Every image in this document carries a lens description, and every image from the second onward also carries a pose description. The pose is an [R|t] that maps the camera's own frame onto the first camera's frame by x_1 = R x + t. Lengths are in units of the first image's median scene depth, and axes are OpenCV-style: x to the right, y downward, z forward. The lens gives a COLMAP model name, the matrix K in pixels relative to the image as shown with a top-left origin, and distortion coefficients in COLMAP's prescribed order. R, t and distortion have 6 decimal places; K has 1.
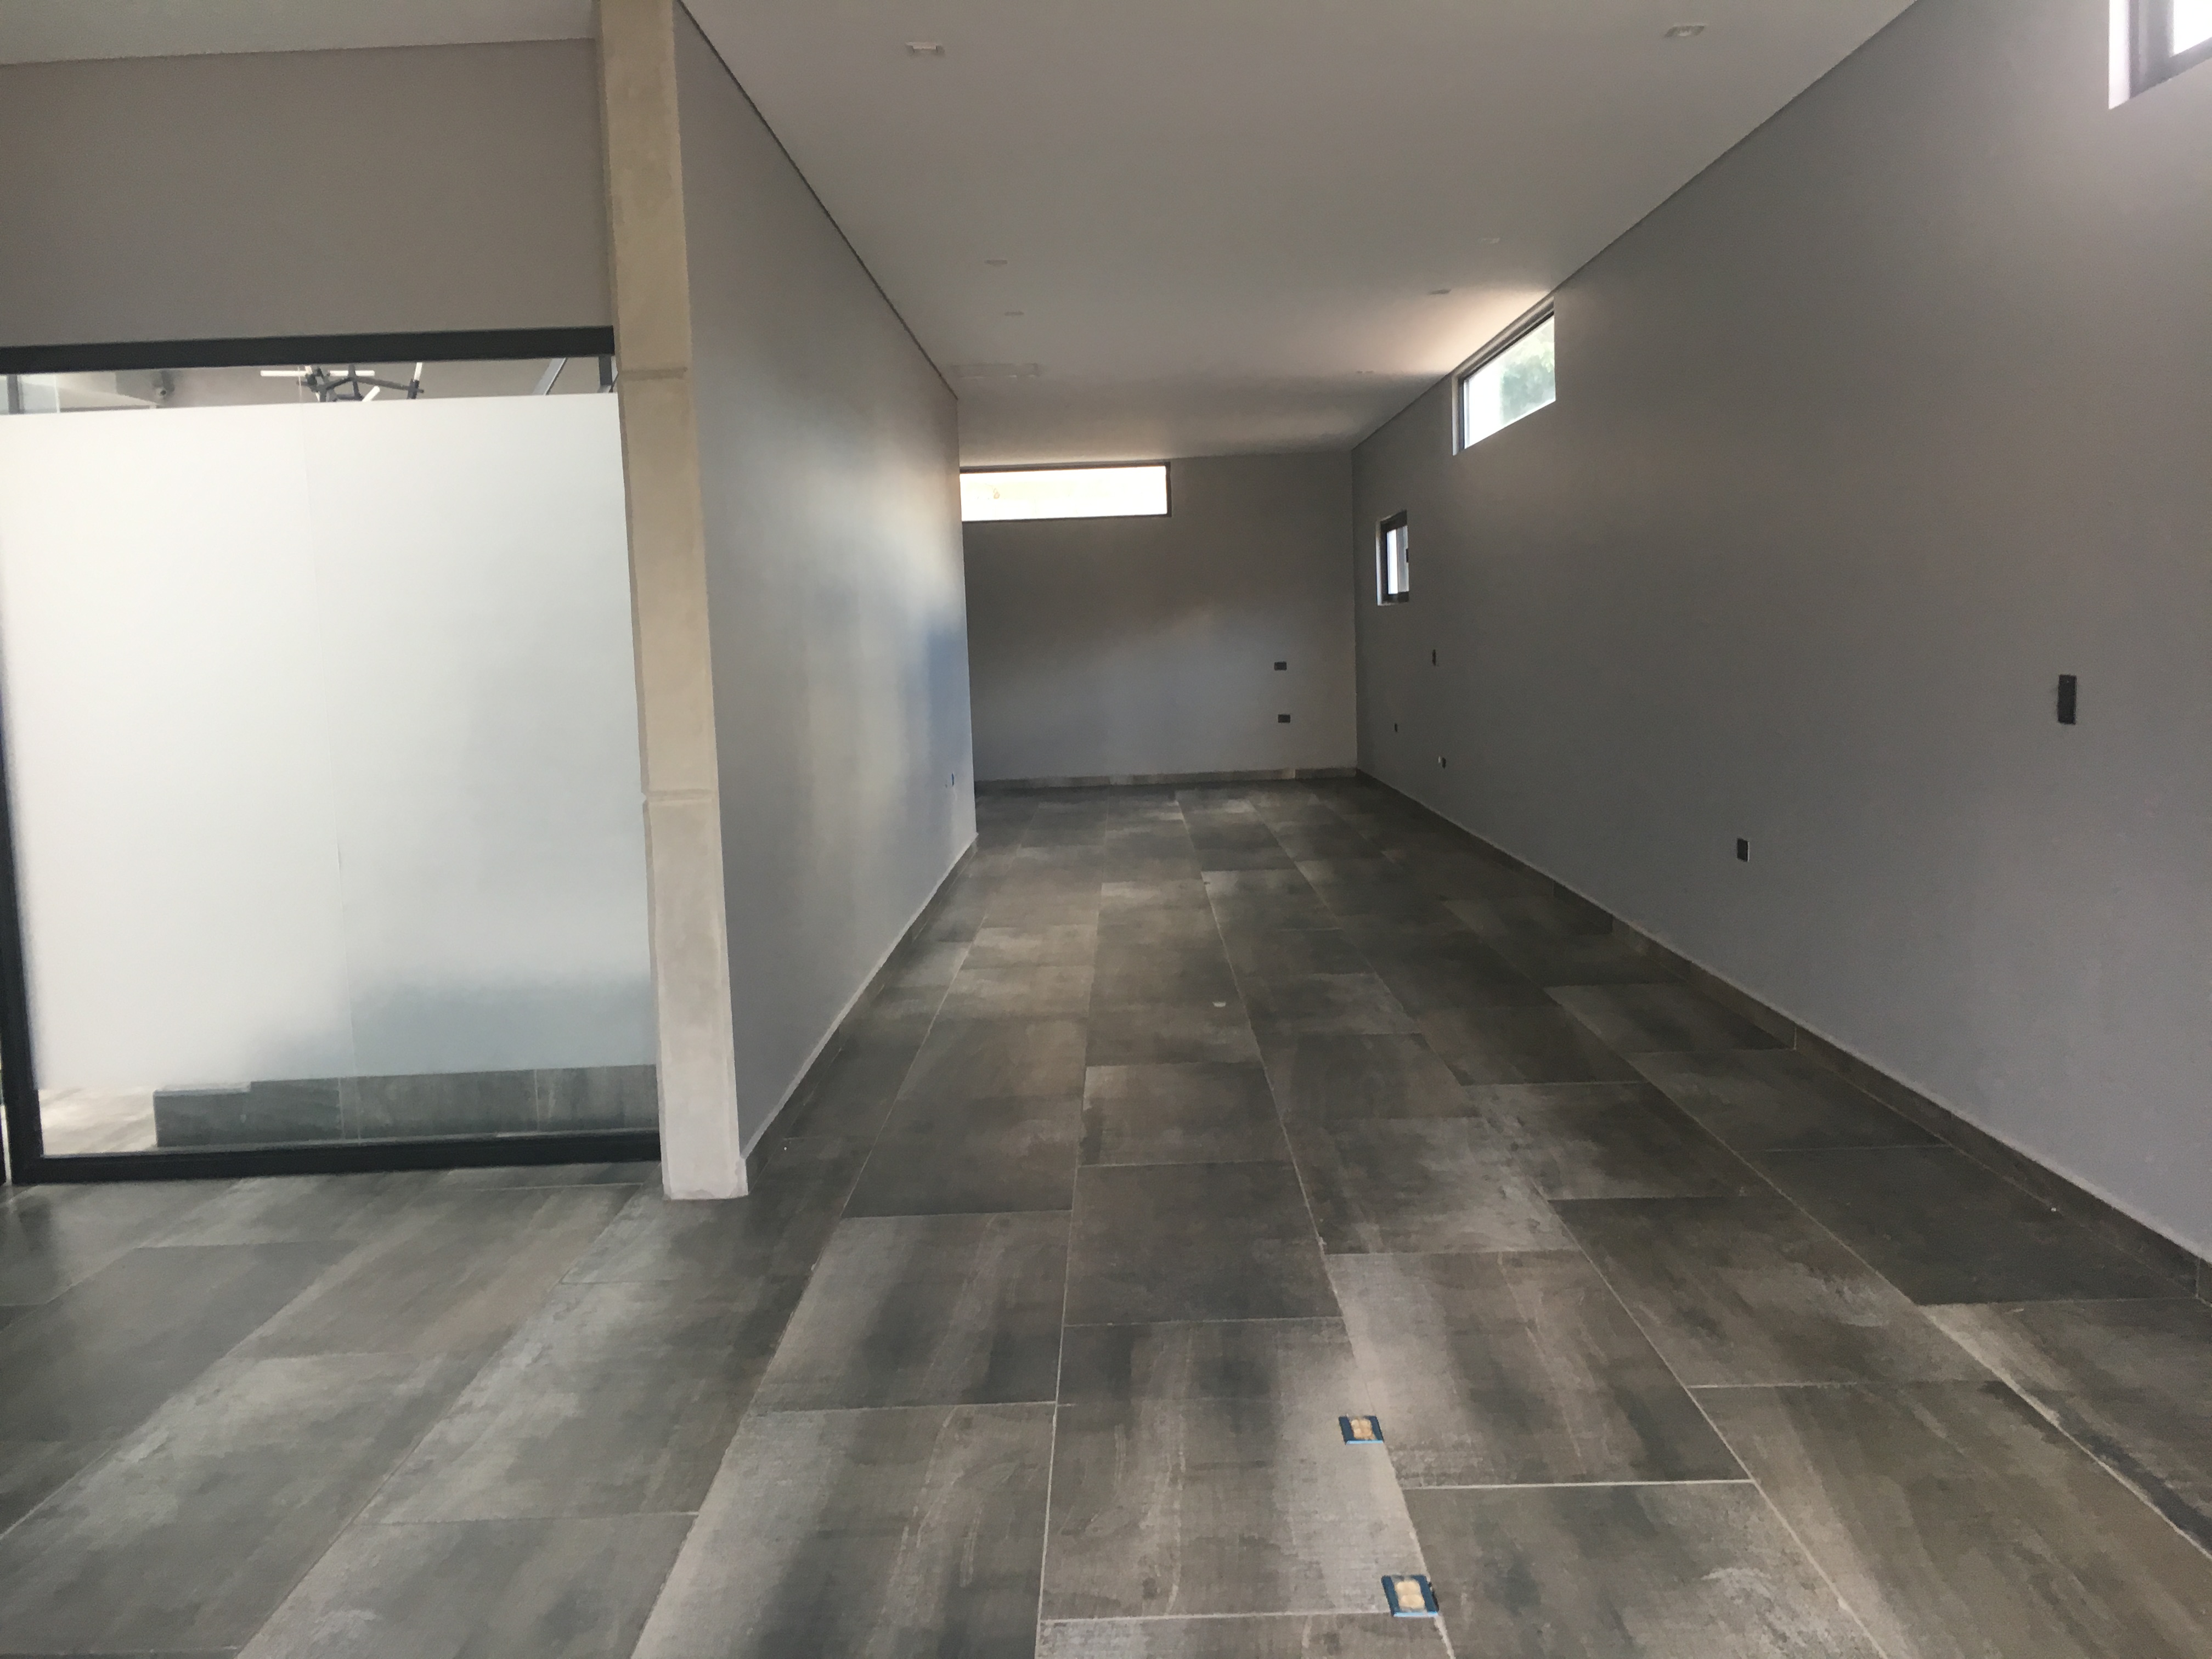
lens RADIAL K [[1896.2, 0, 1106.0], [0, 1896.2, 829.5], [0, 0, 1]] dist [0.008141, -0.012168]
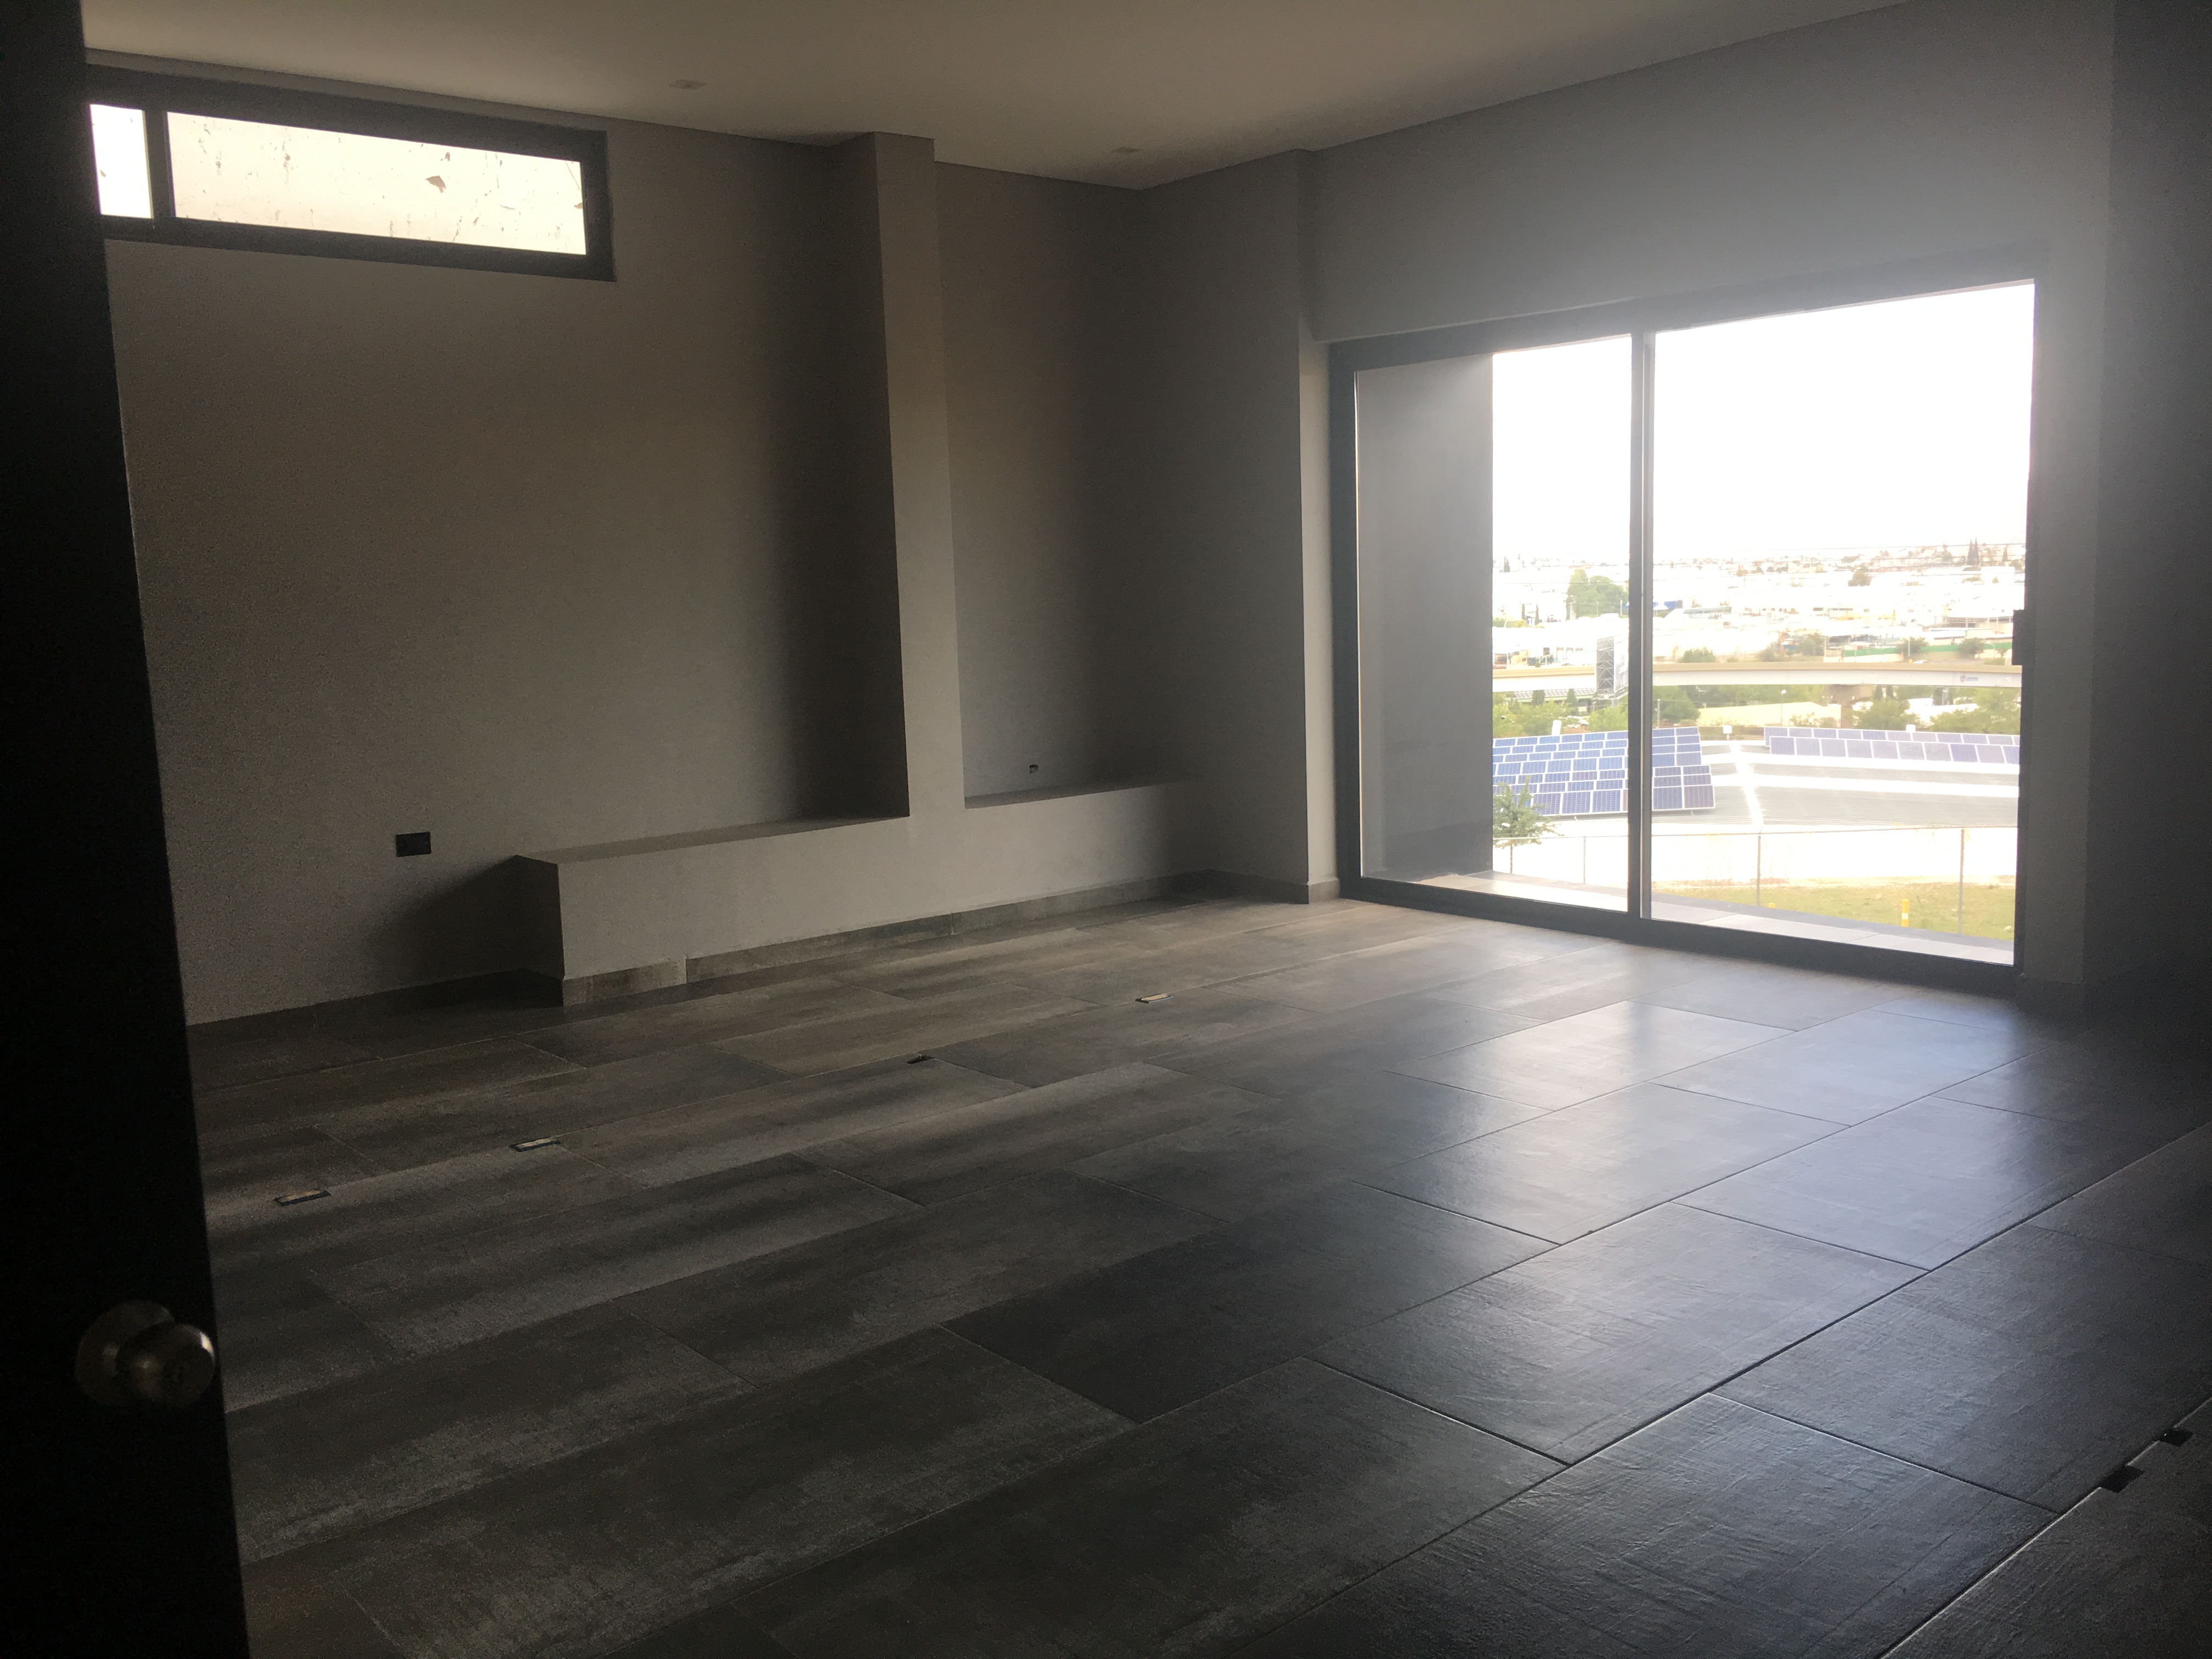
lens RADIAL K [[1896.2, 0, 1106.0], [0, 1896.2, 829.5], [0, 0, 1]] dist [0.008141, -0.012168]
pose [[-0.652019, -0.048957, 0.756621, -1.237616], [0.131433, 0.975507, 0.176382, -0.097249], [-0.746724, 0.214449, -0.629615, 1.369910]]
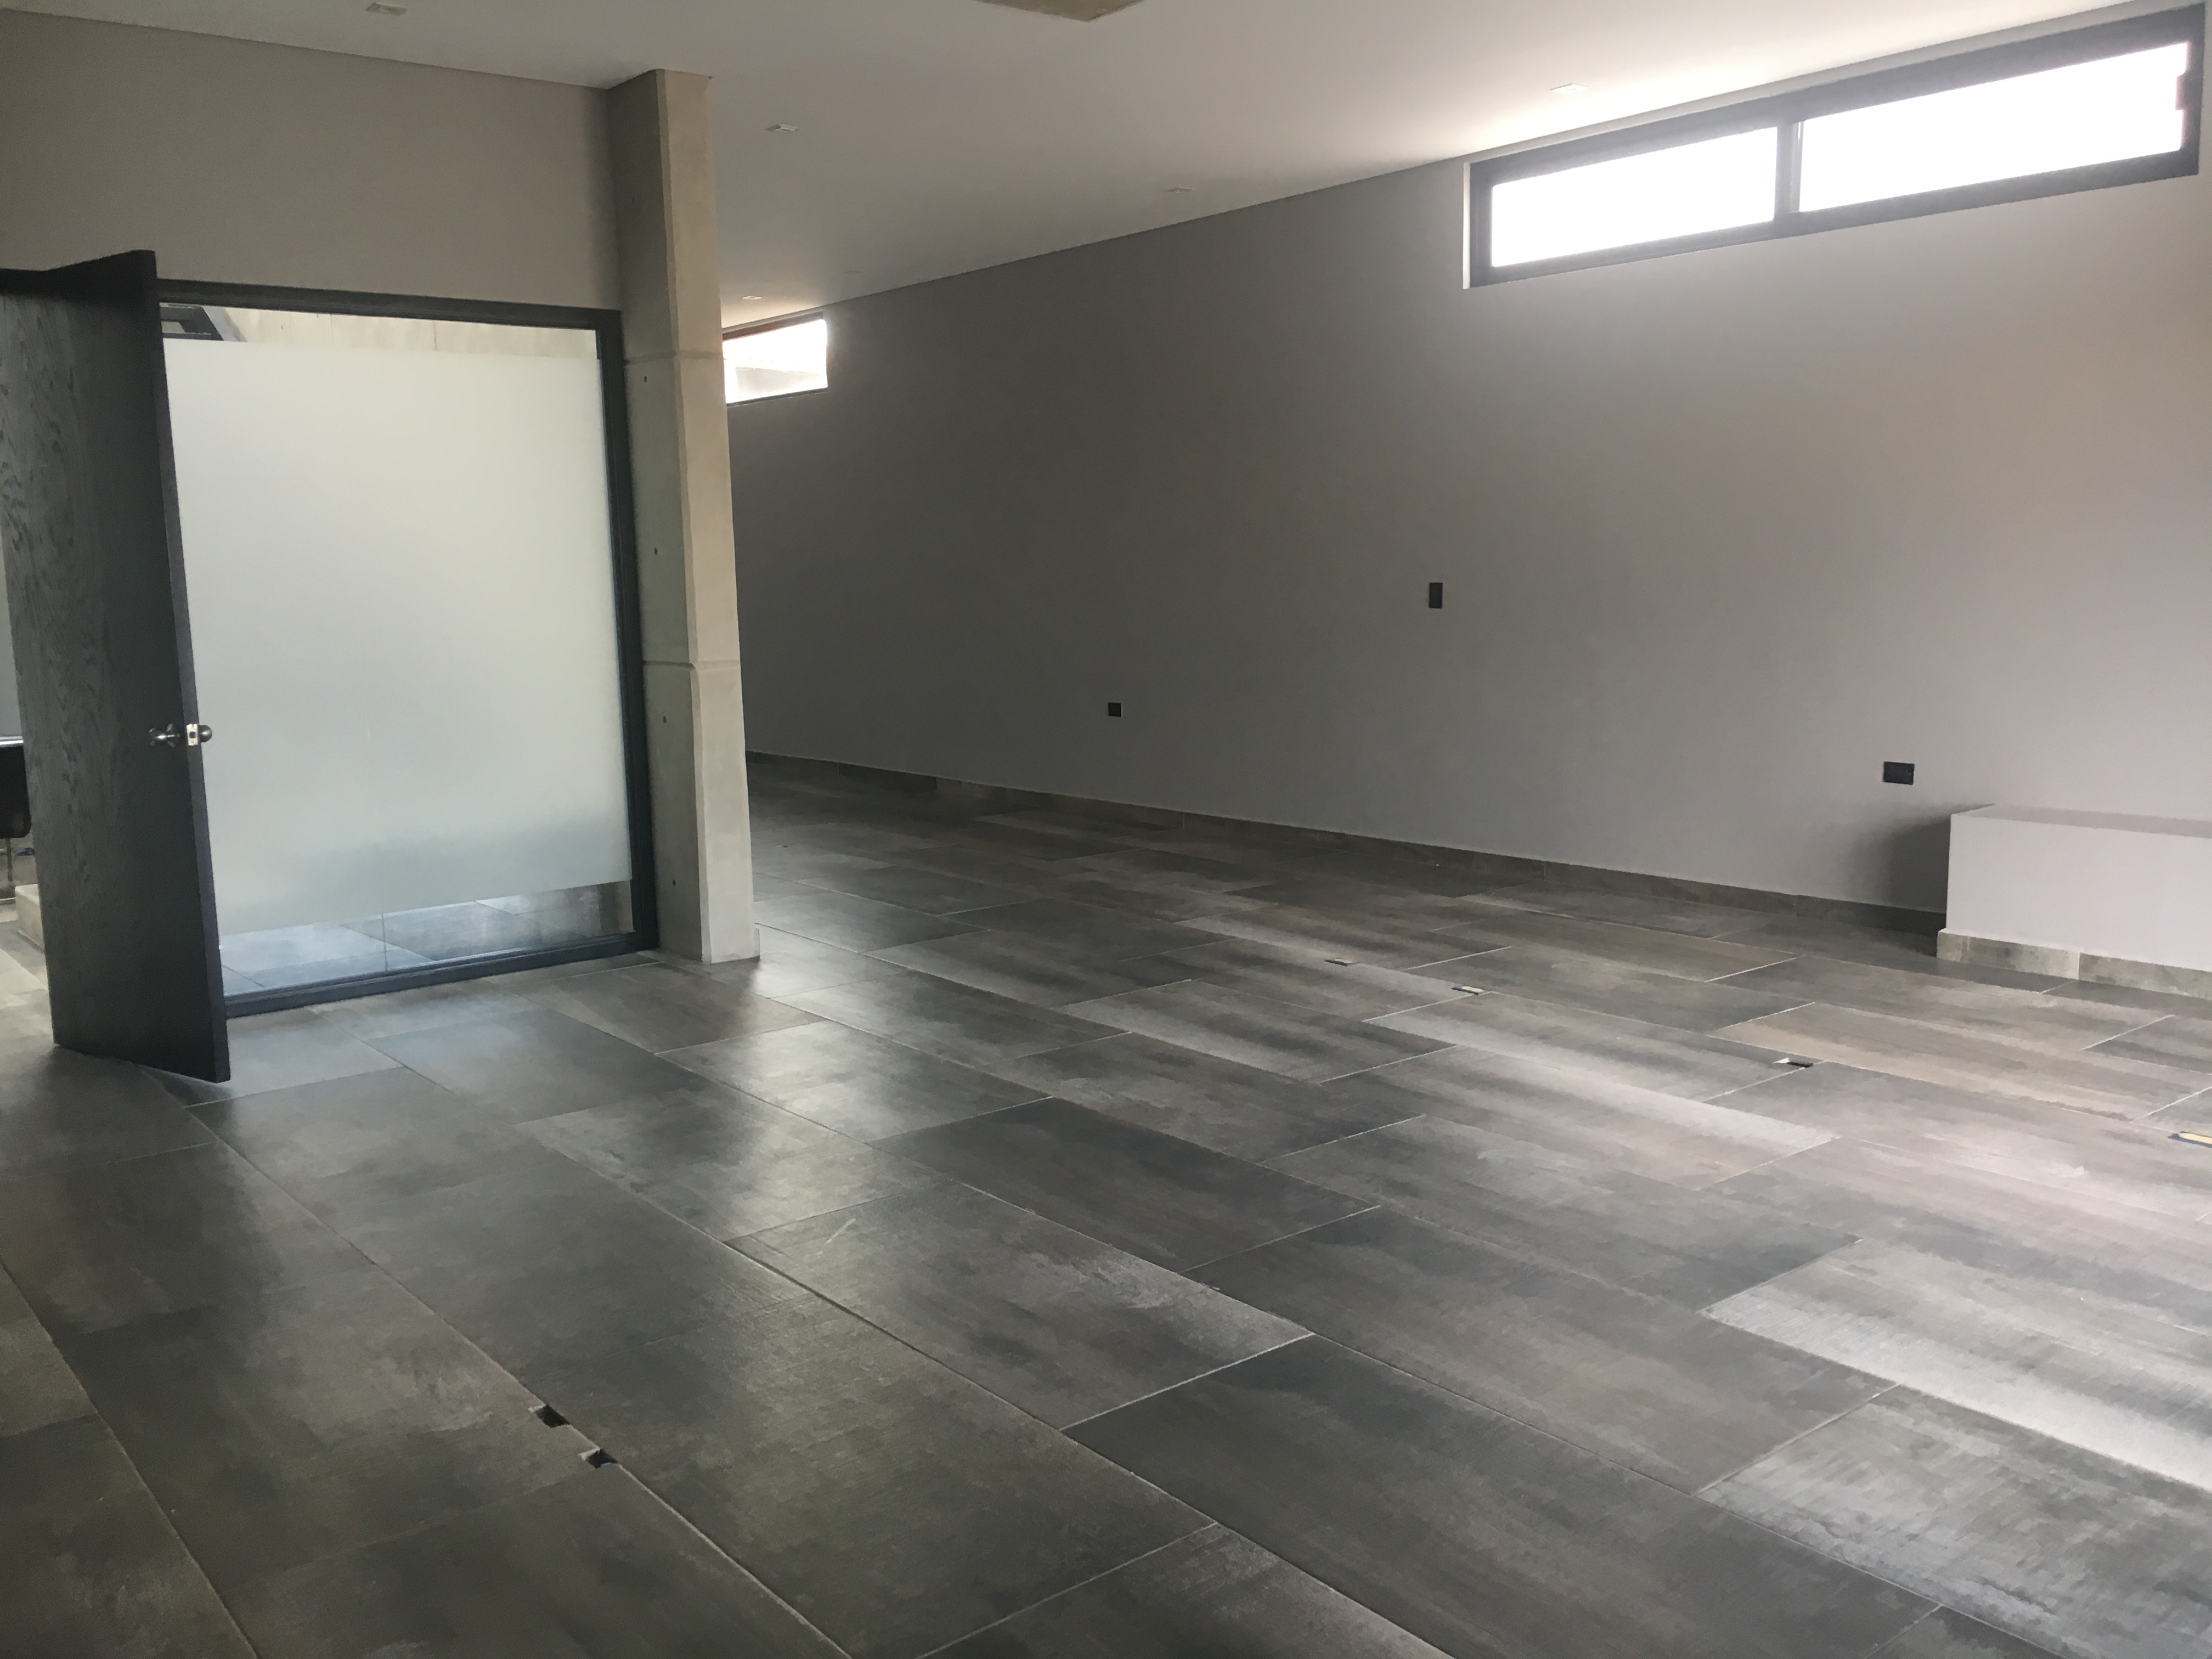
lens RADIAL K [[1896.2, 0, 1106.0], [0, 1896.2, 829.5], [0, 0, 1]] dist [0.008141, -0.012168]
pose [[0.777595, -0.075398, 0.624229, -1.256338], [0.061313, 0.997145, 0.044064, 0.082593], [-0.625769, 0.004010, 0.779998, -0.364634]]
